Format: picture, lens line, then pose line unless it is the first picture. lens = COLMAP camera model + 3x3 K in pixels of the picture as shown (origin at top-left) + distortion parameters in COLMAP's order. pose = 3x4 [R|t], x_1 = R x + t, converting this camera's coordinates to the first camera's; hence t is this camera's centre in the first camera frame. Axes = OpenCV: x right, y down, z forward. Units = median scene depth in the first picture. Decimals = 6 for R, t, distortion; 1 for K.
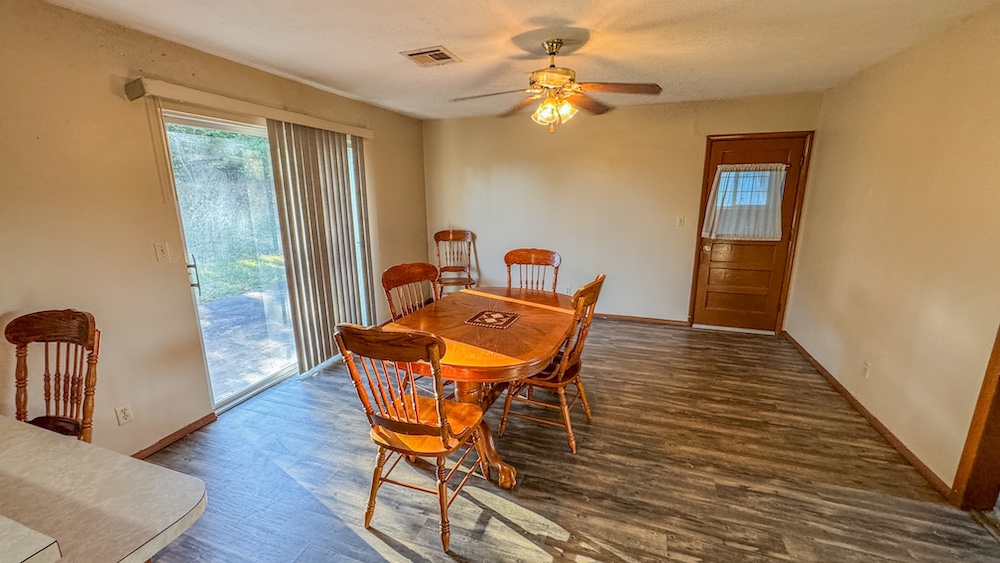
lens RADIAL K [[396.8, 0, 495.8], [0, 396.8, 283.0], [0, 0, 1]] dist [-0.014885, -0.000026]
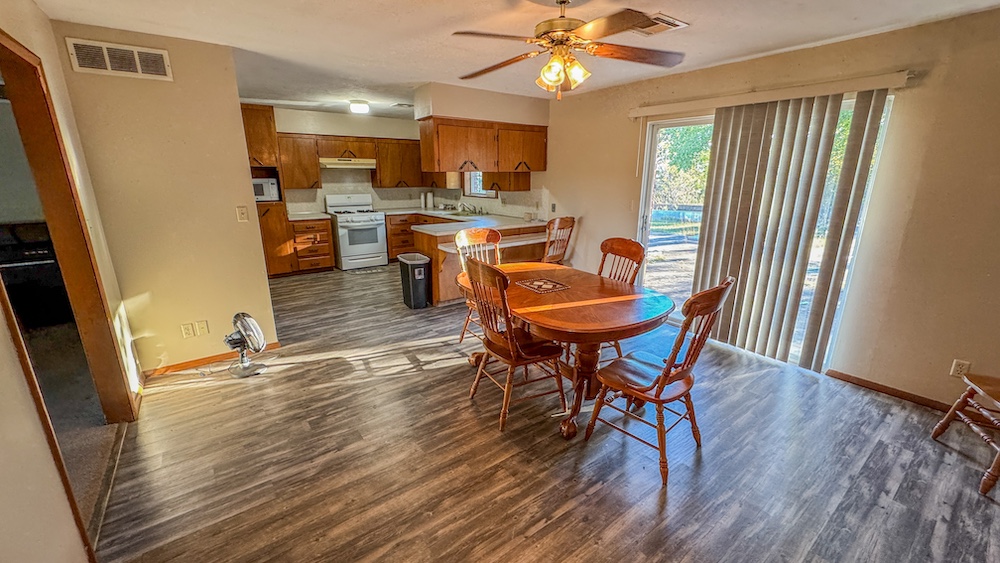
lens RADIAL K [[396.8, 0, 495.8], [0, 396.8, 283.0], [0, 0, 1]] dist [-0.014885, -0.000026]
pose [[-0.560988, 0.222427, -0.797383, 0.986147], [-0.183177, 0.905997, 0.381596, -0.329453], [0.807304, 0.360133, -0.467509, 1.442573]]
